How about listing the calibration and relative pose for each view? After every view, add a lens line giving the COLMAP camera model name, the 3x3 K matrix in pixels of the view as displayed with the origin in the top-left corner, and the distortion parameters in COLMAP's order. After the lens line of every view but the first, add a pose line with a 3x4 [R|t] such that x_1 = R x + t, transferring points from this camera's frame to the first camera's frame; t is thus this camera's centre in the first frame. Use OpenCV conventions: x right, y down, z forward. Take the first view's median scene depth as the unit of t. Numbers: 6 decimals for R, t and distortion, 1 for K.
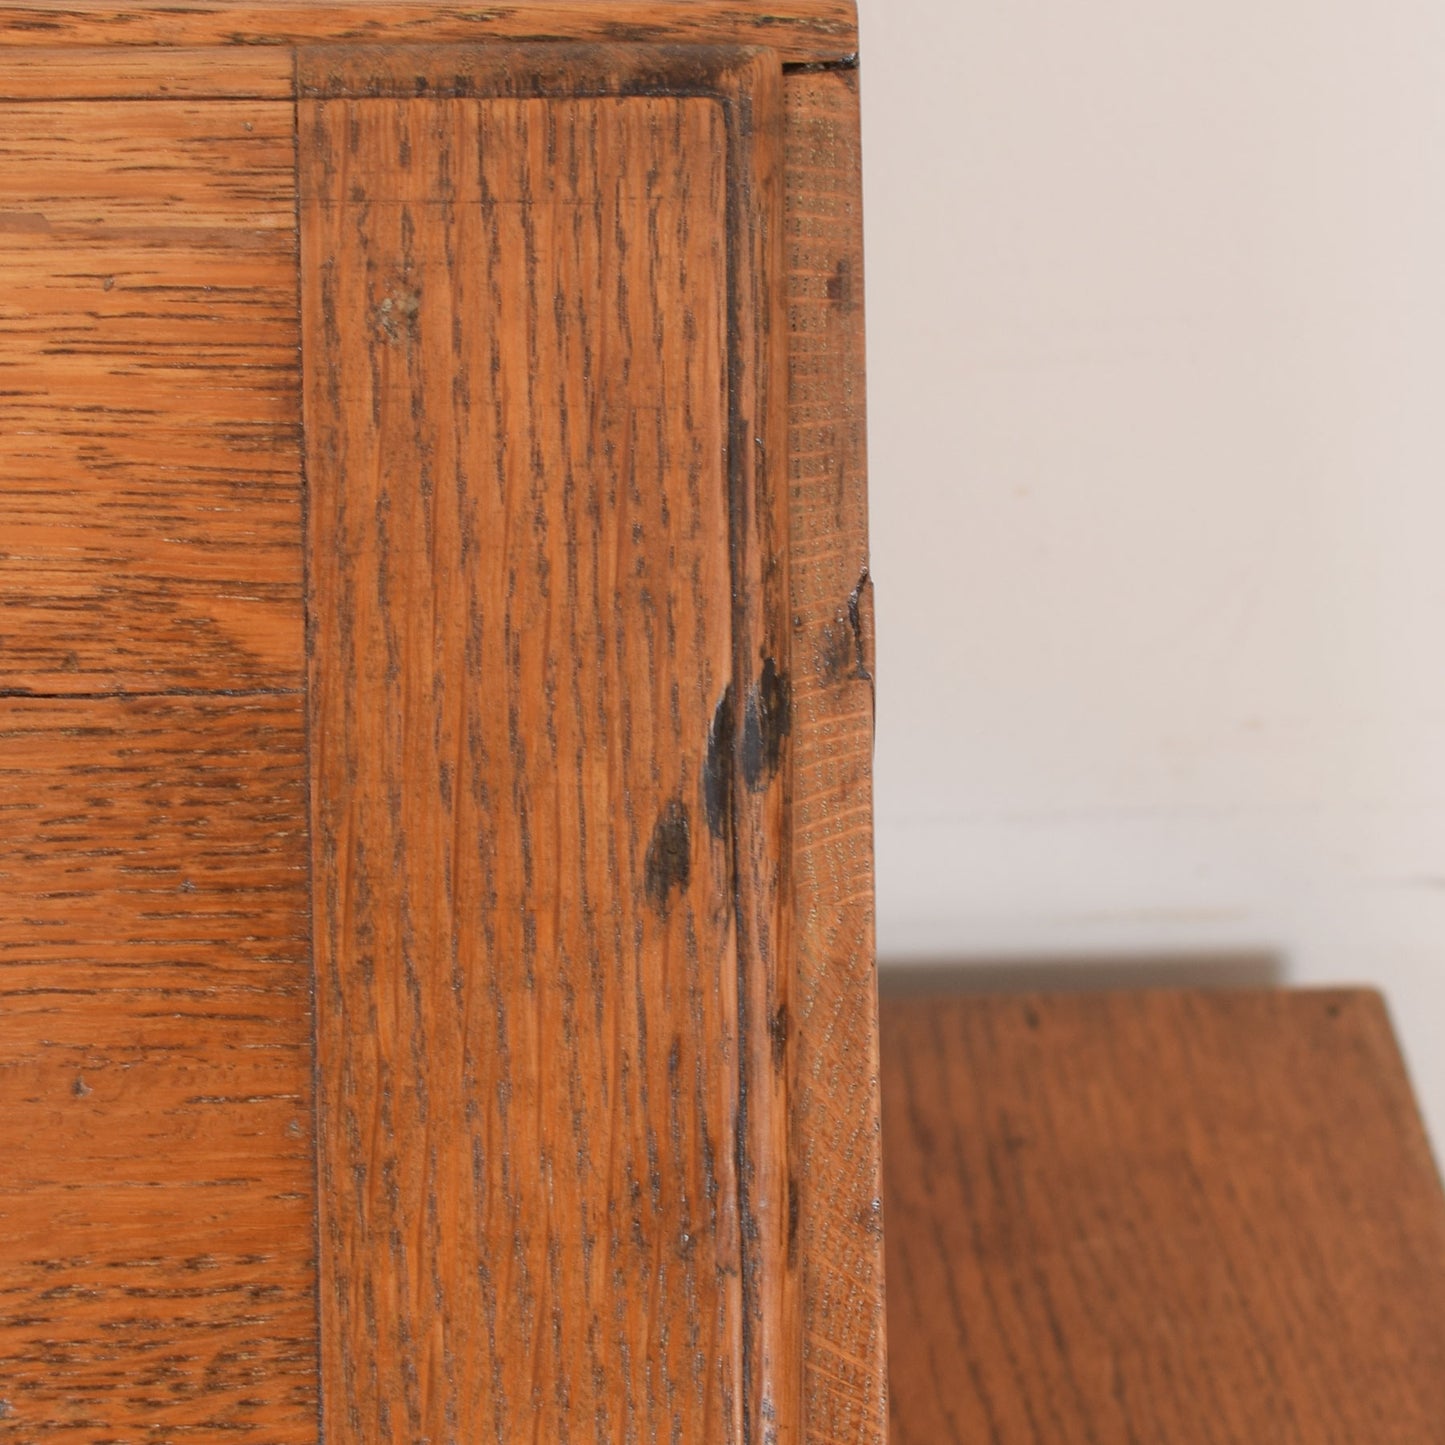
lens RADIAL K [[2940.9, 0, 726.6], [0, 2940.9, 723.1], [0, 0, 1]] dist [-0.089793, 0.000000]
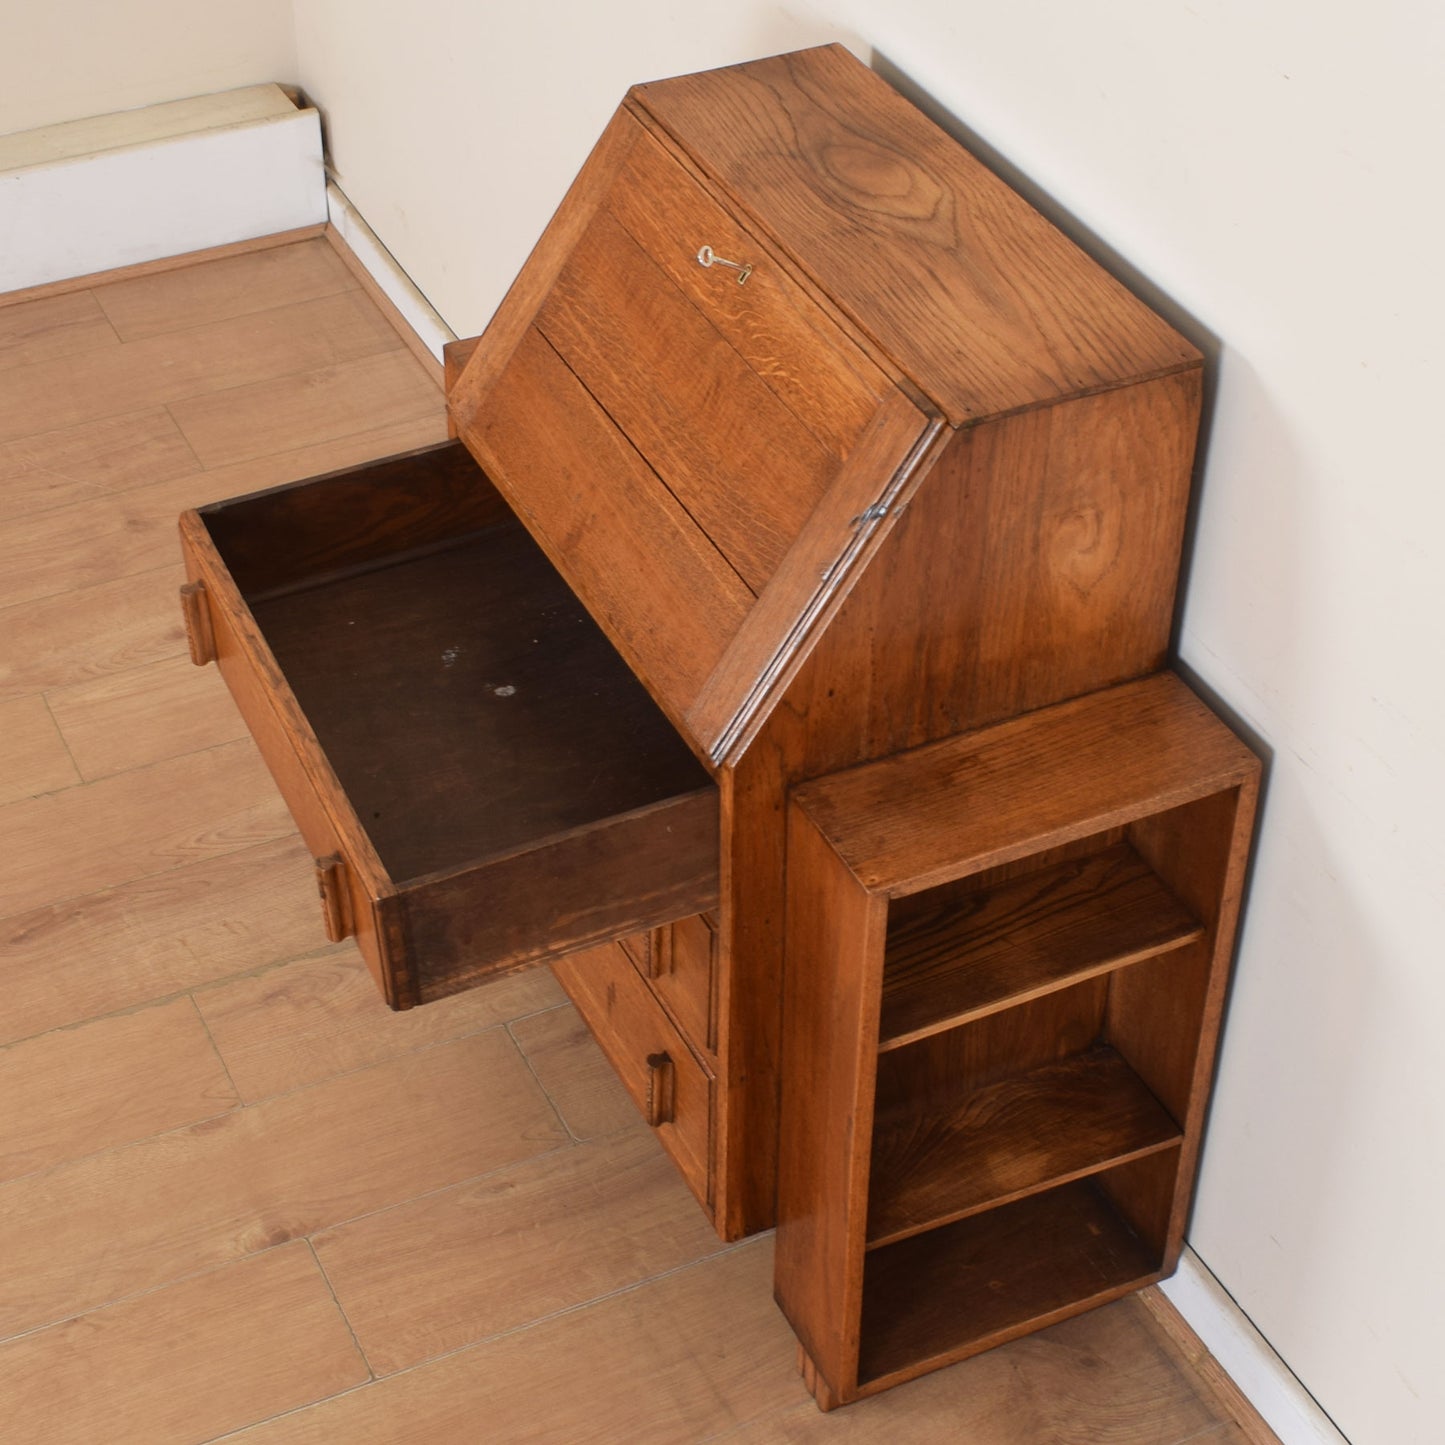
lens RADIAL K [[2733.6, 0, 726.6], [0, 2733.6, 723.3], [0, 0, 1]] dist [-0.088983, 0.000000]
pose [[0.383729, 0.571755, -0.725154, 4.149603], [-0.496995, 0.789709, 0.359659, -1.500501], [0.778298, 0.222387, 0.587194, -2.374769]]
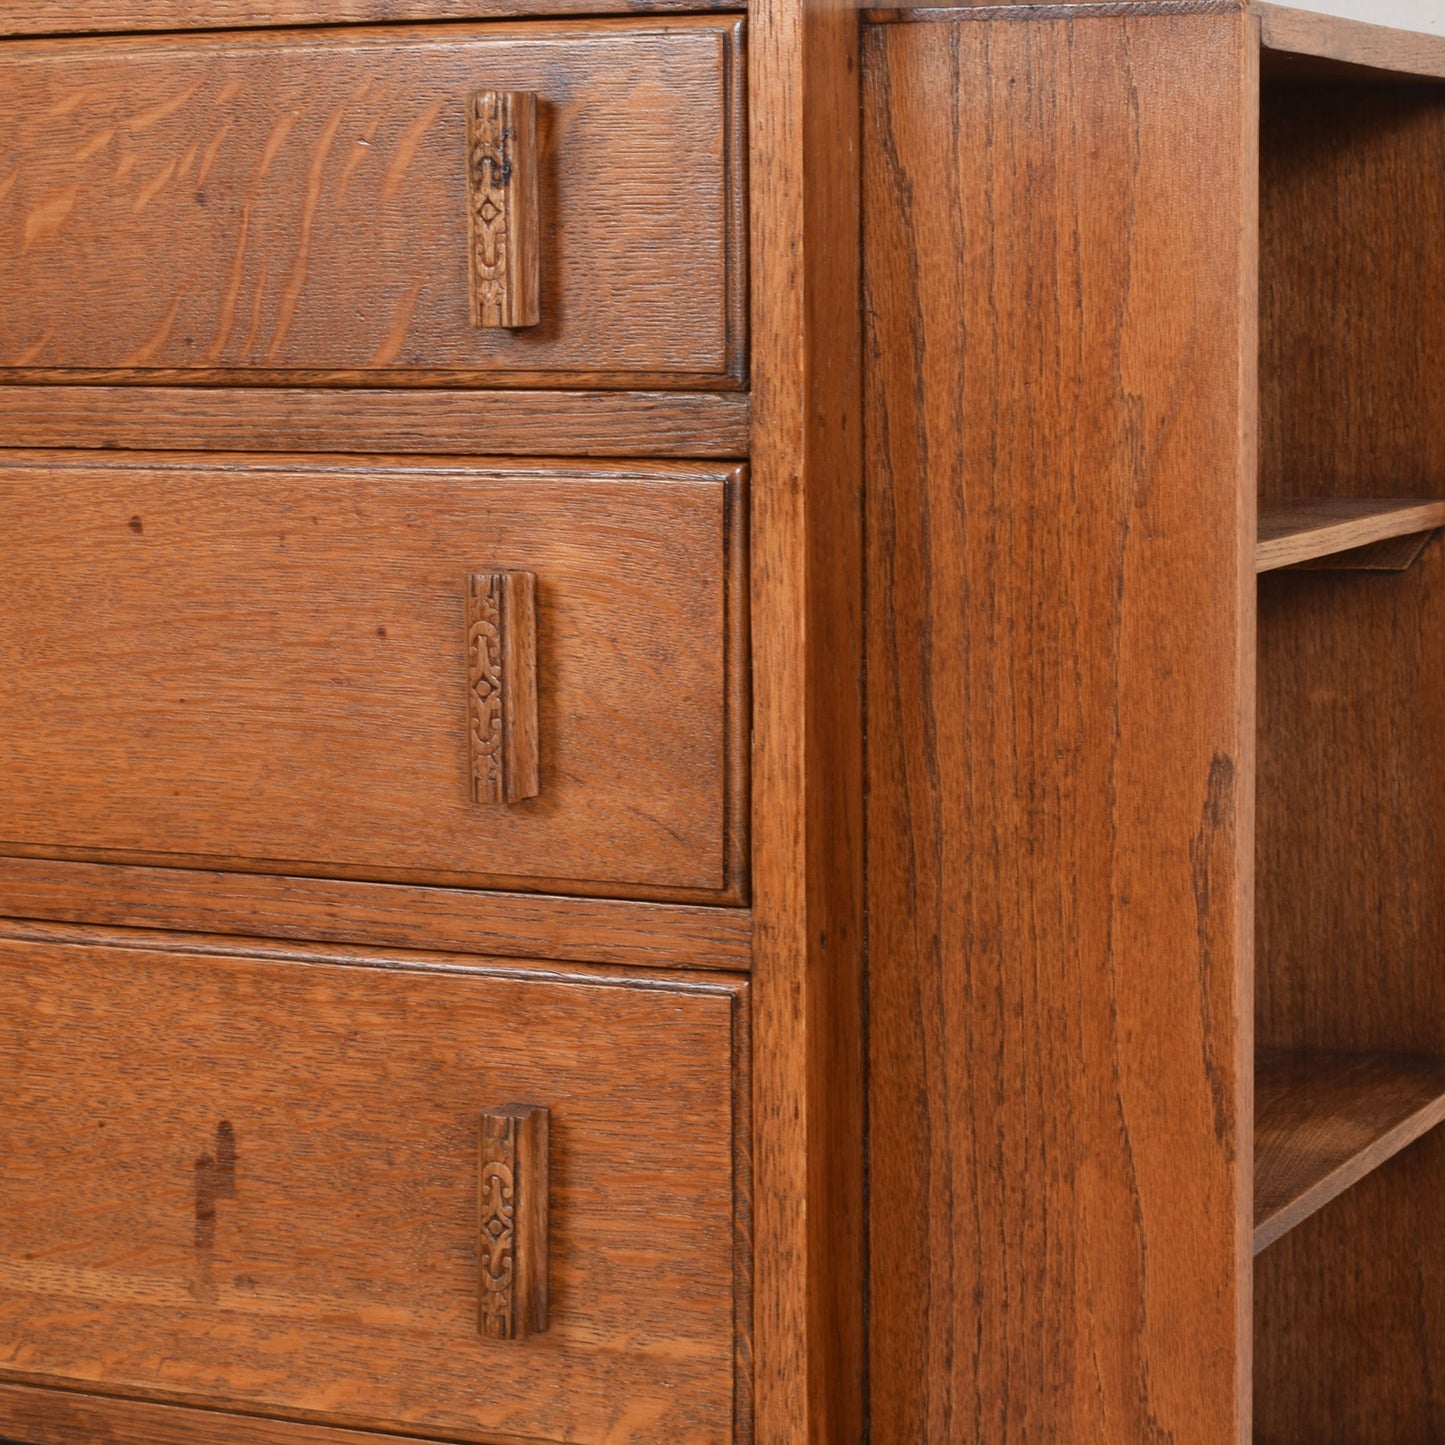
lens RADIAL K [[3917.4, 0, 758.1], [0, 3917.4, 670.1], [0, 0, 1]] dist [-0.000222, 0.000000]
pose [[0.887192, 0.025032, -0.460721, 1.656845], [-0.227990, 0.891894, -0.390572, 2.624646], [0.401137, 0.451552, 0.796988, -1.479295]]
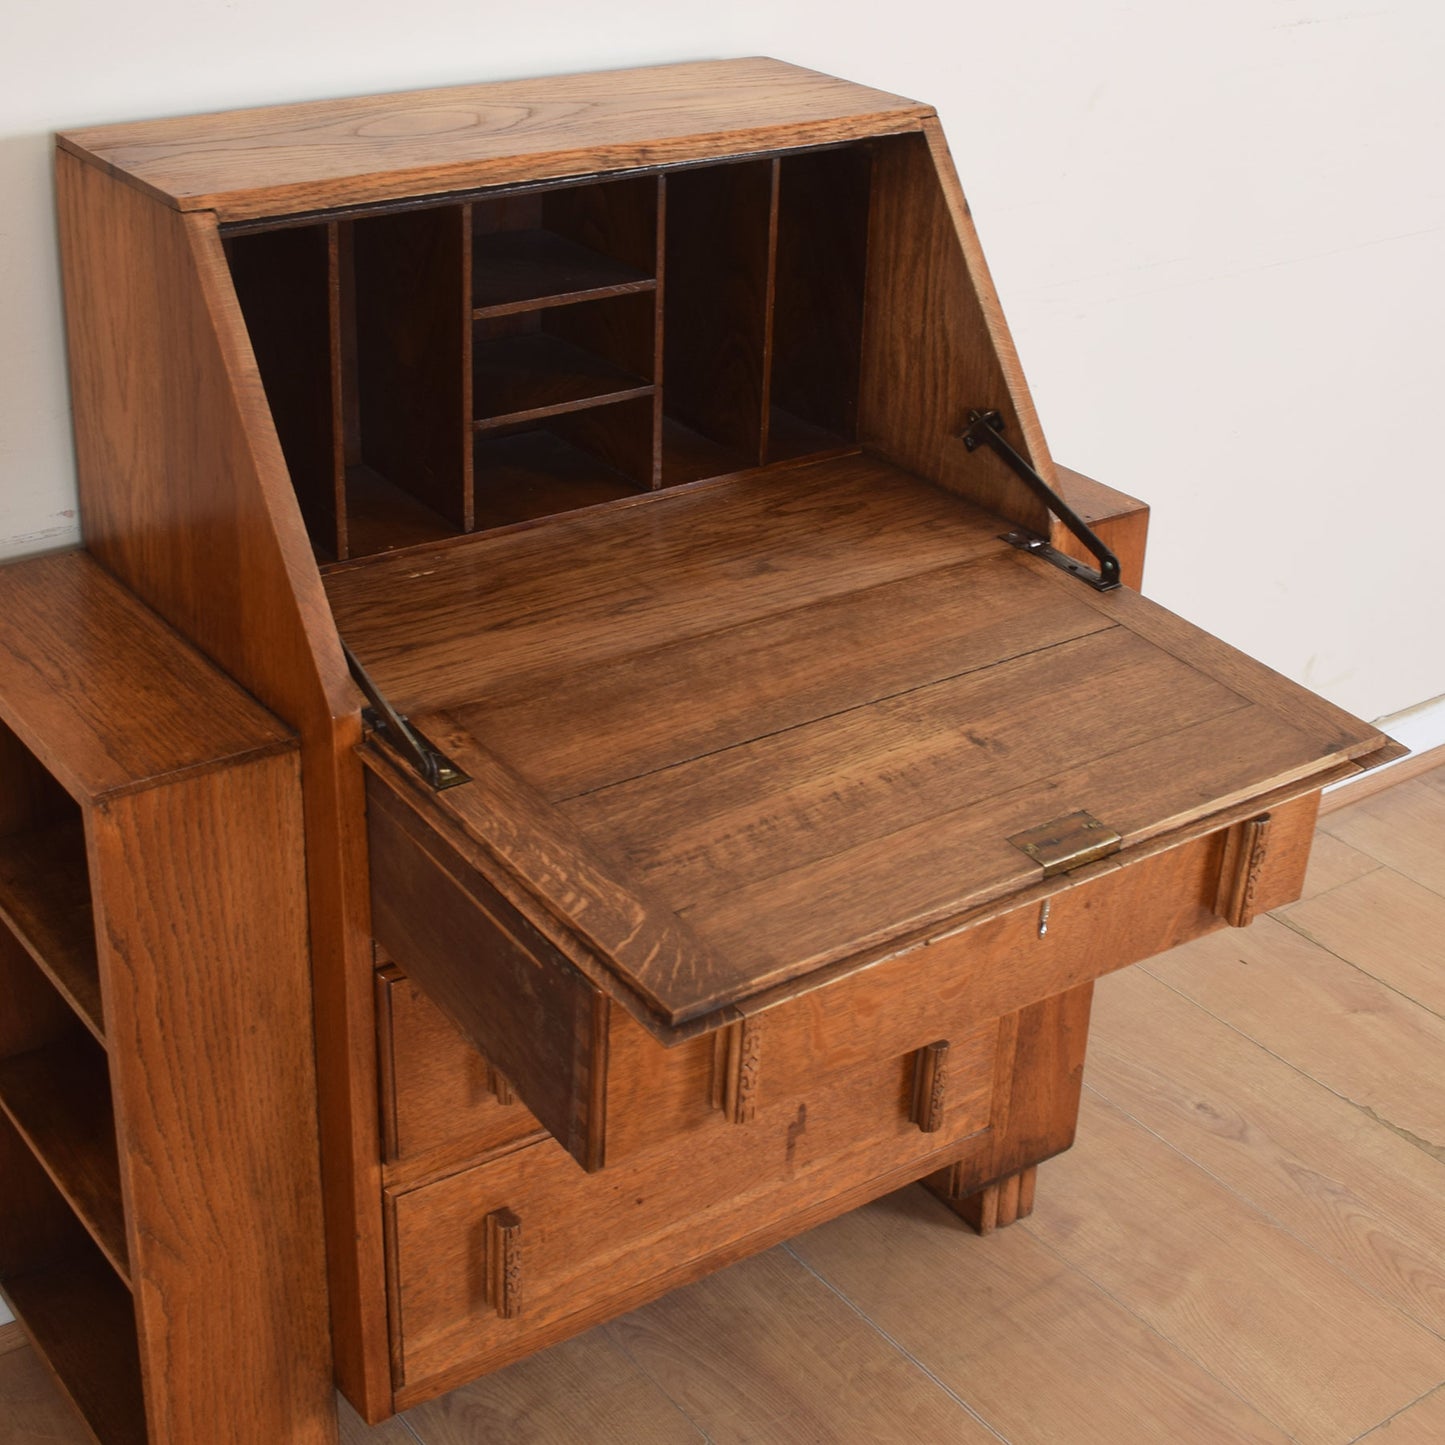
lens RADIAL K [[2311.1, 0, 692.4], [0, 2311.1, 597.1], [0, 0, 1]] dist [-0.097865, 0.000000]
pose [[0.851089, -0.209129, 0.481574, -2.830275], [0.270459, 0.960813, -0.060741, 0.856300], [-0.450000, 0.181942, 0.874298, -2.635328]]
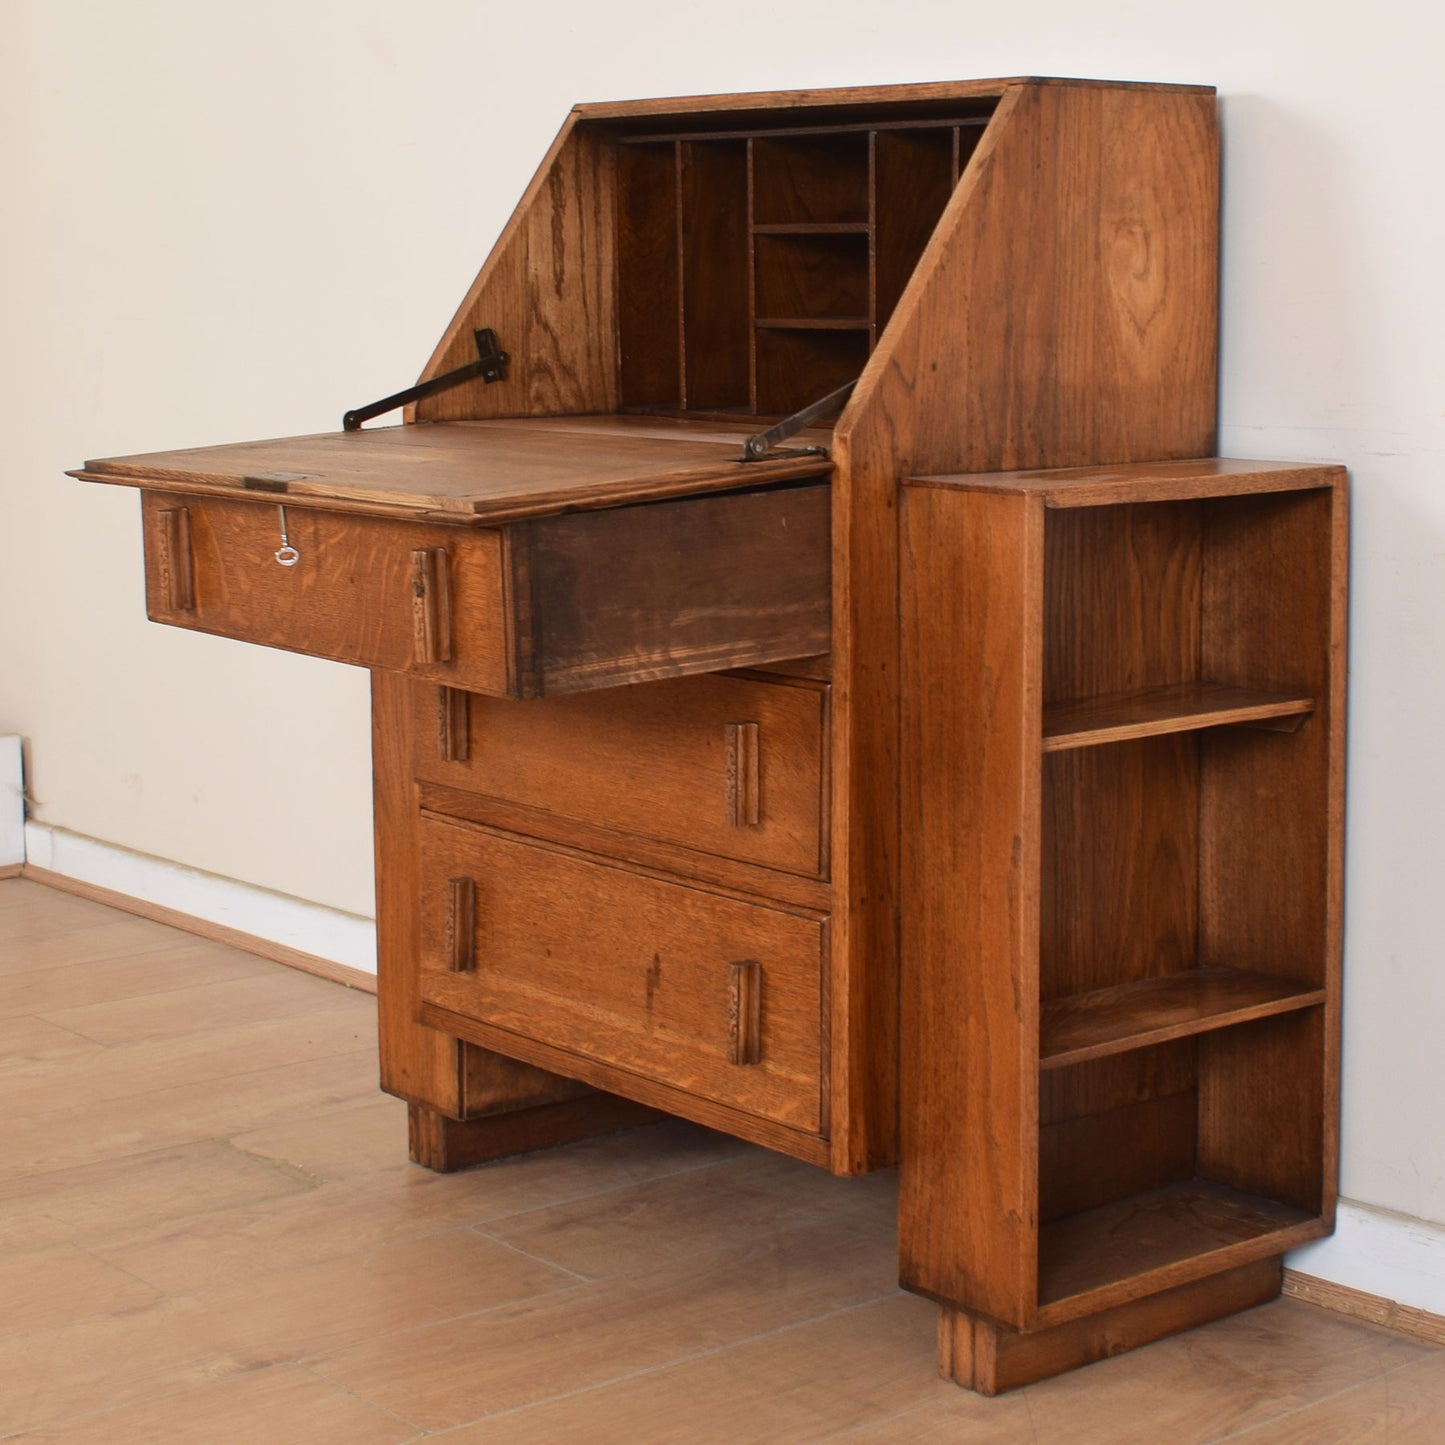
lens RADIAL K [[2940.9, 0, 817.8], [0, 2940.9, 591.6], [0, 0, 1]] dist [-0.089793, 0.000000]
pose [[0.606355, 0.071718, -0.791953, 4.681287], [-0.416346, 0.877139, -0.239340, 2.330587], [0.677488, 0.474852, 0.561717, -2.166869]]
